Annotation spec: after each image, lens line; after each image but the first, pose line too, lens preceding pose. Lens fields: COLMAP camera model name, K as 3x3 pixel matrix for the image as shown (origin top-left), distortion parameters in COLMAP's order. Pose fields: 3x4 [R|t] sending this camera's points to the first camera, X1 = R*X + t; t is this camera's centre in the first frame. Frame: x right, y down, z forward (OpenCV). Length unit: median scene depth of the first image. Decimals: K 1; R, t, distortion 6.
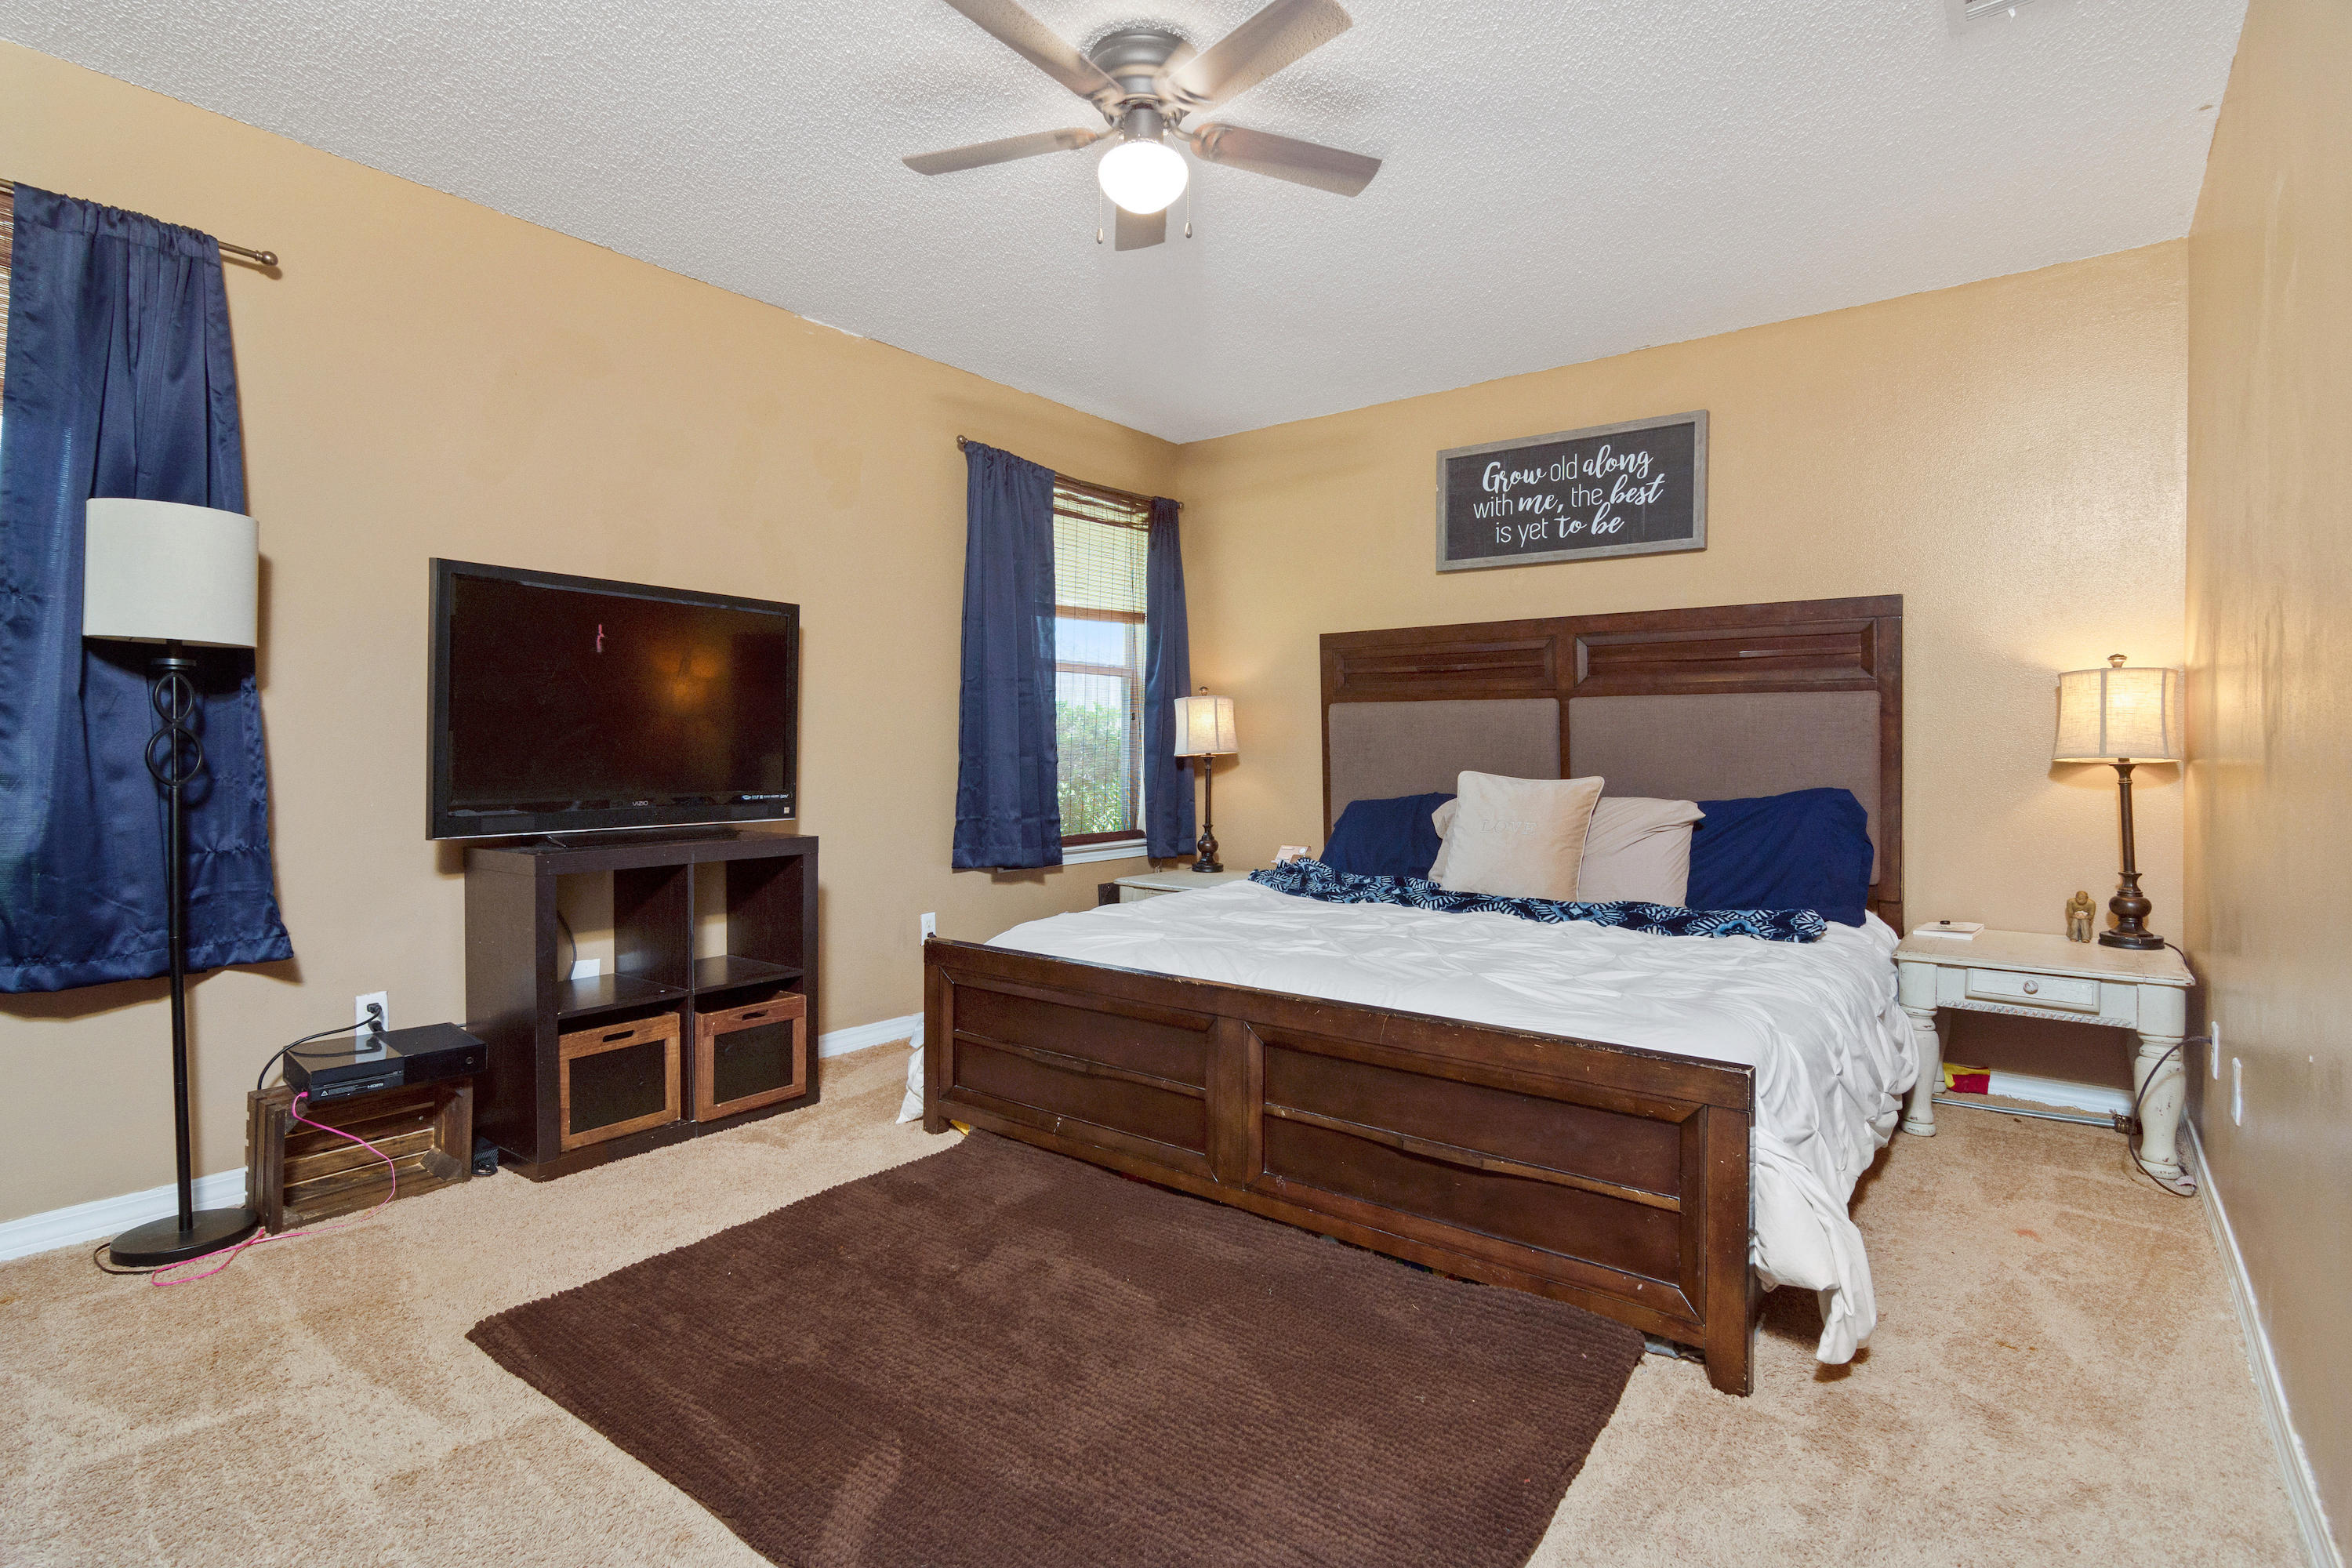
lens RADIAL K [[1135.7, 0, 1176.0], [0, 1135.7, 784.0], [0, 0, 1]] dist [-0.001593, 0.005153]
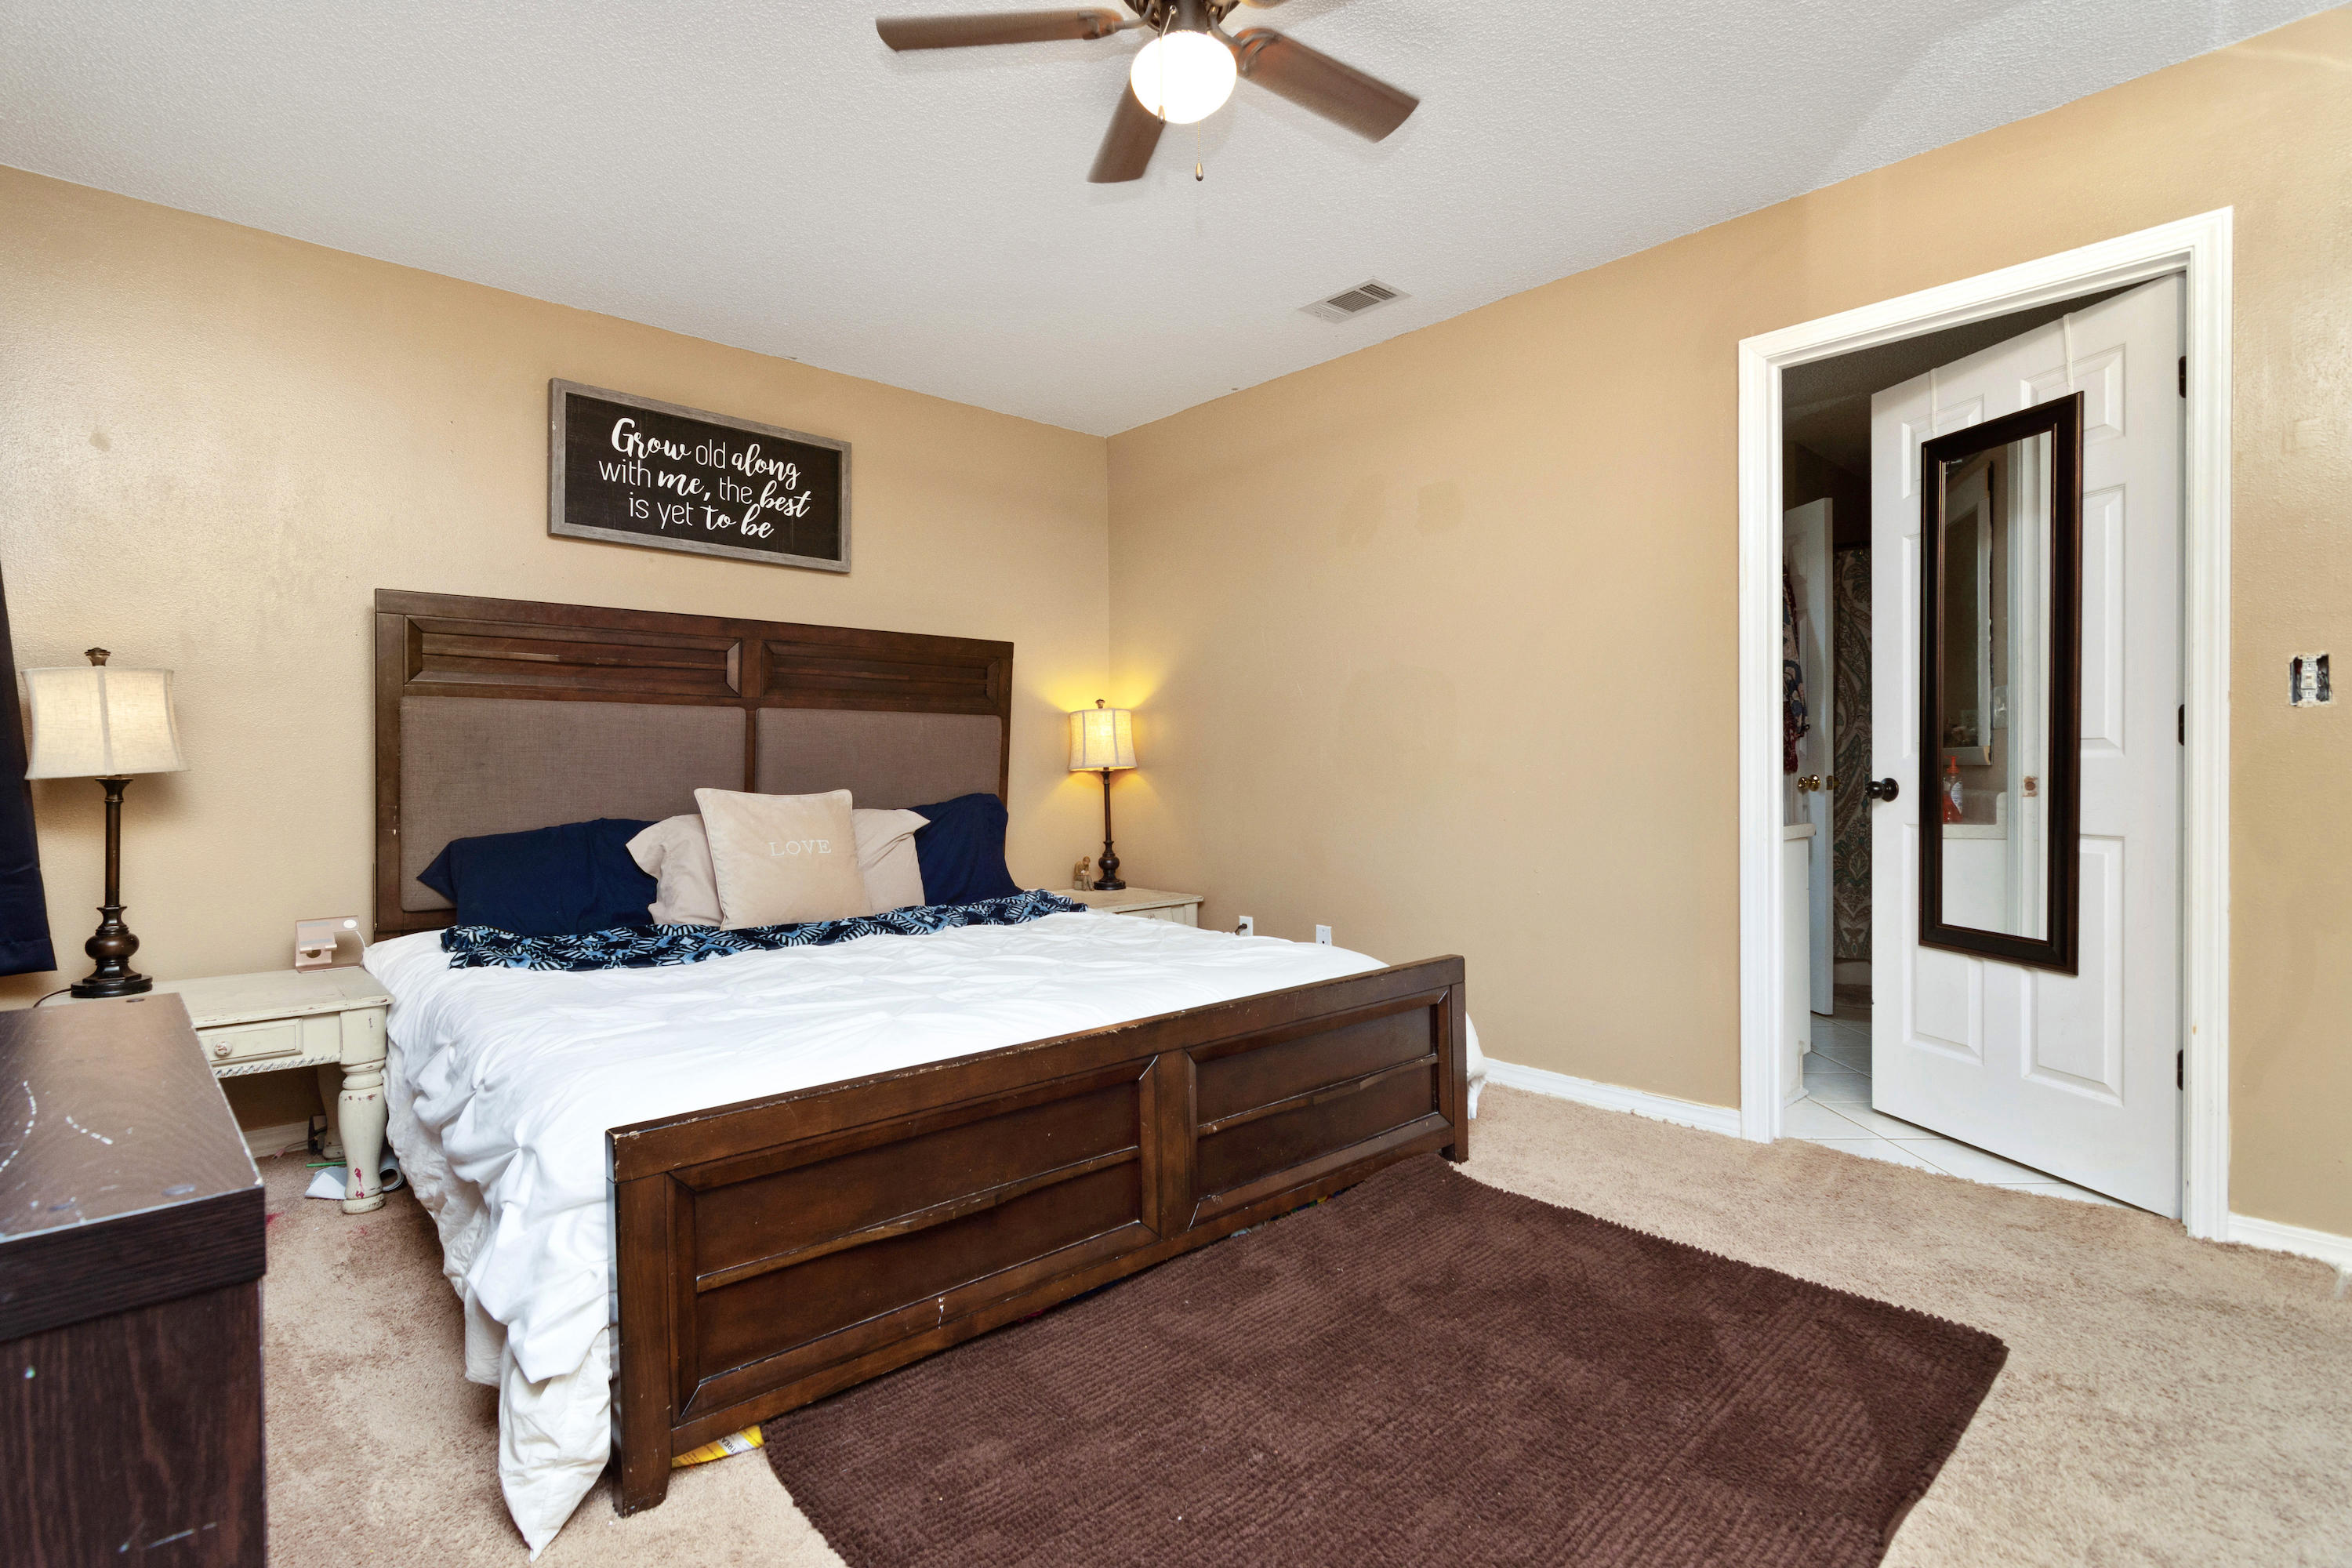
lens RADIAL K [[1135.7, 0, 1176.0], [0, 1135.7, 784.0], [0, 0, 1]] dist [-0.001593, 0.005153]
pose [[0.154710, -0.016815, 0.987817, -0.511747], [0.042520, 0.999042, 0.010346, -0.008456], [-0.987045, 0.040401, 0.155277, 0.515353]]
